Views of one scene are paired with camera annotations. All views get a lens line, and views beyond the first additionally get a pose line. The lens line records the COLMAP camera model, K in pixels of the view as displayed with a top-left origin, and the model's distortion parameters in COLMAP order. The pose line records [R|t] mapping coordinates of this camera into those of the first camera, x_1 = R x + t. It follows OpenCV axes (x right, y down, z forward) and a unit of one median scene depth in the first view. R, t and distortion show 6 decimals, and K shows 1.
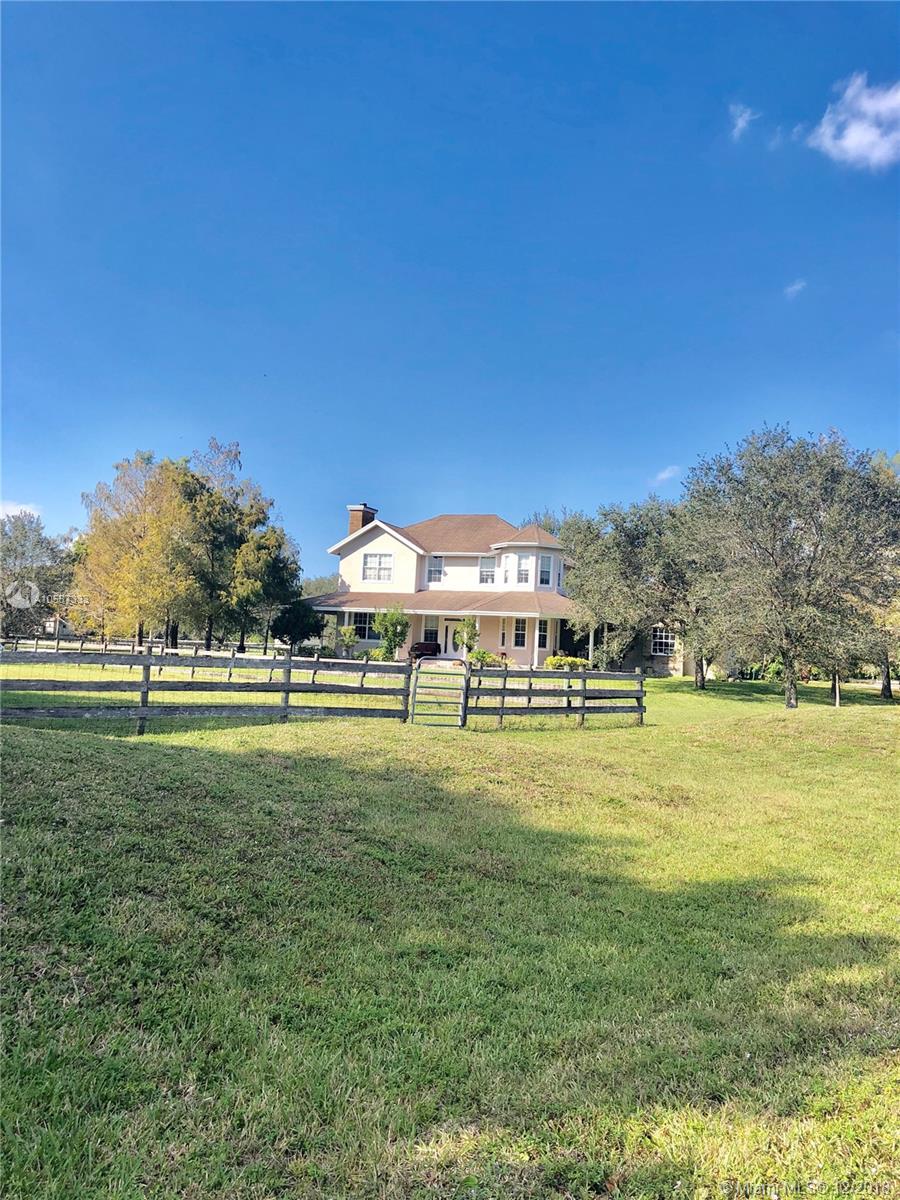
lens RADIAL K [[998.0, 0, 429.3], [0, 998.0, 597.2], [0, 0, 1]] dist [0.190720, -0.253694]
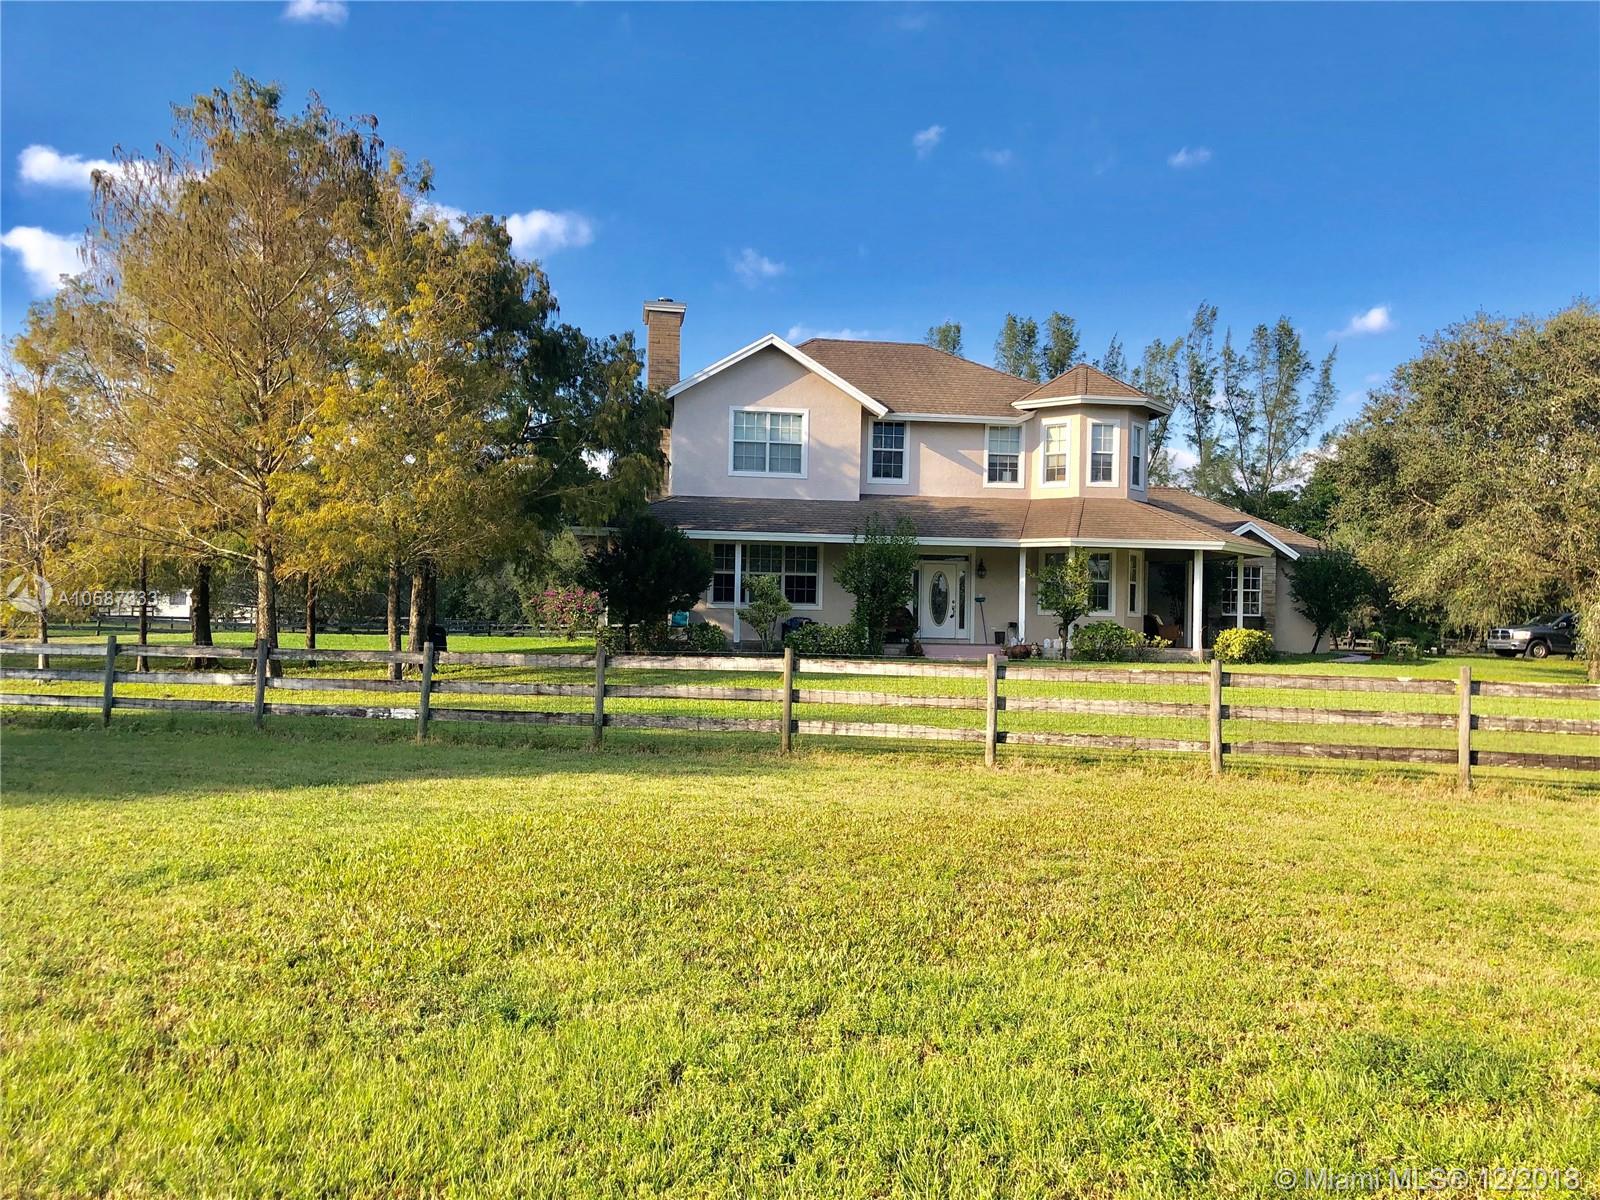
lens RADIAL K [[1330.6, 0, 800.0], [0, 1330.6, 600.0], [0, 0, 1]] dist [0.190720, -0.253694]
pose [[0.852343, -0.030632, 0.522085, -0.371534], [-0.004241, 0.997846, 0.065469, 0.001565], [-0.522966, -0.058016, 0.850377, 0.497056]]
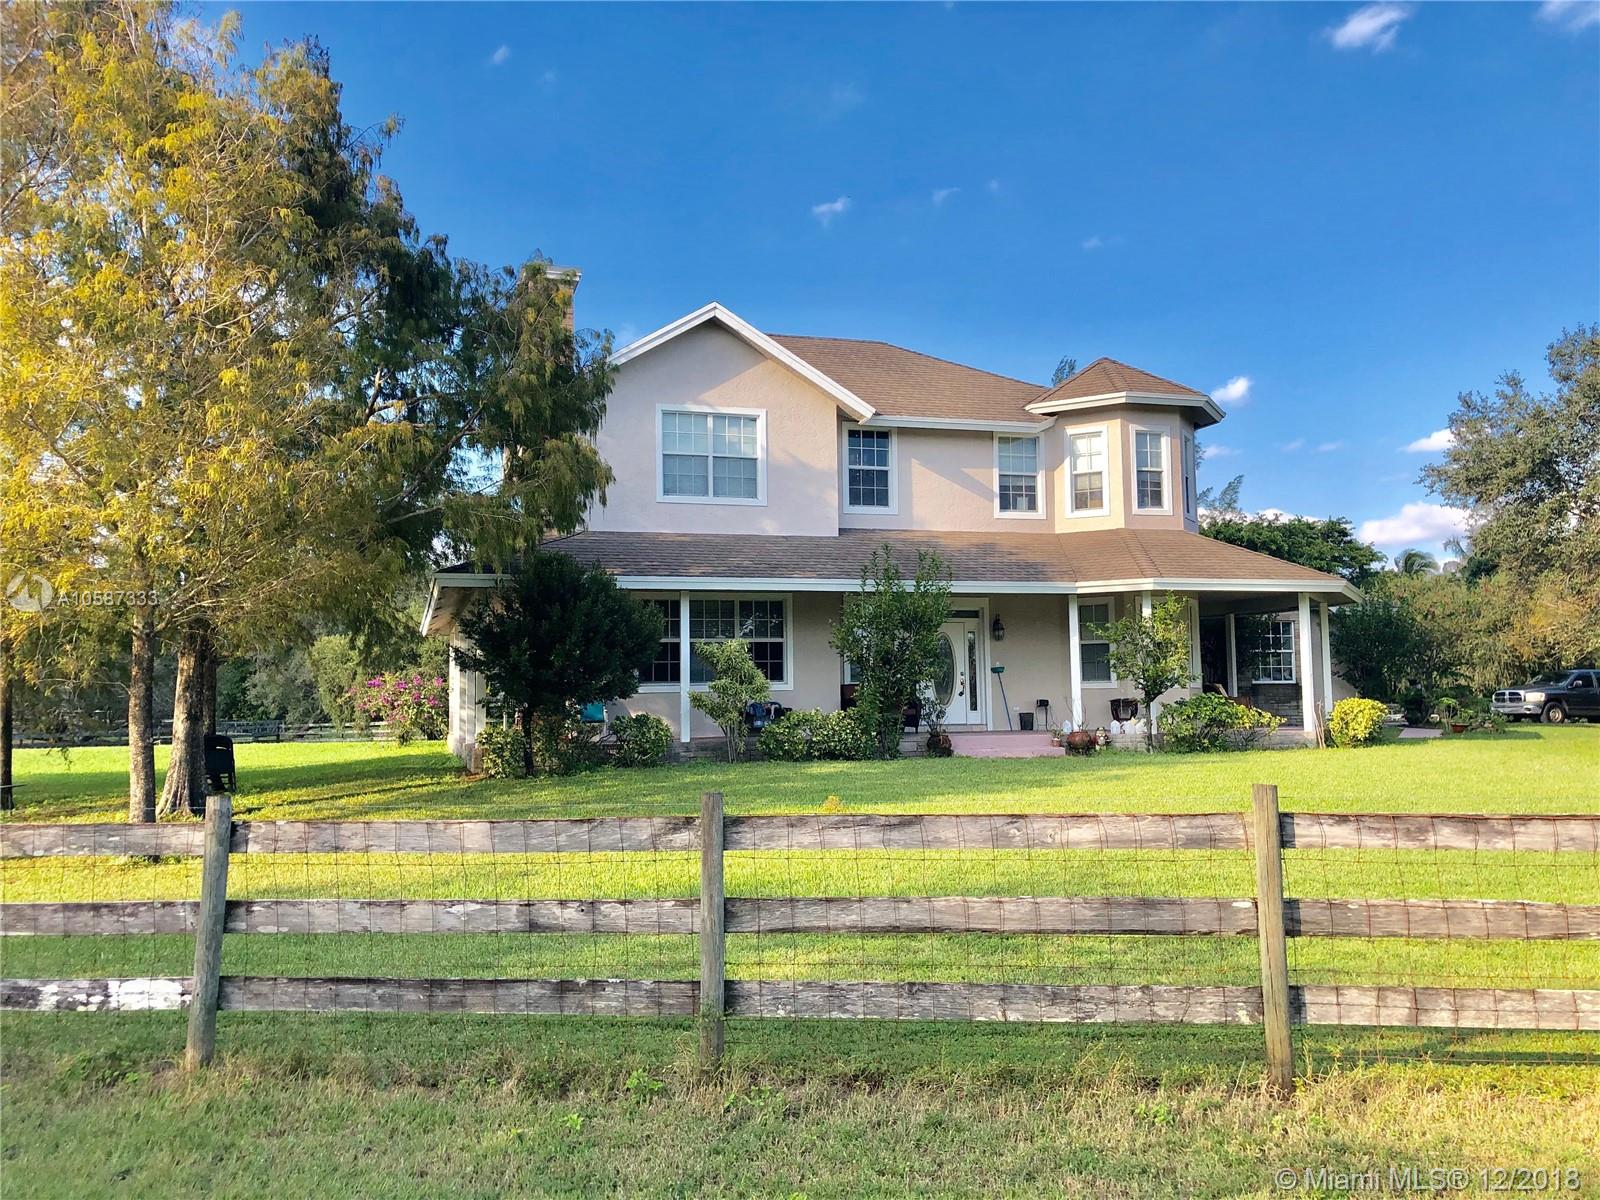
lens RADIAL K [[1315.7, 0, 786.8], [0, 1315.7, 603.4], [0, 0, 1]] dist [0.121100, -0.190315]
pose [[0.766441, -0.016502, 0.642102, -0.317073], [0.016814, 0.999843, 0.005625, 0.015983], [-0.642094, 0.006485, 0.766598, 0.691602]]
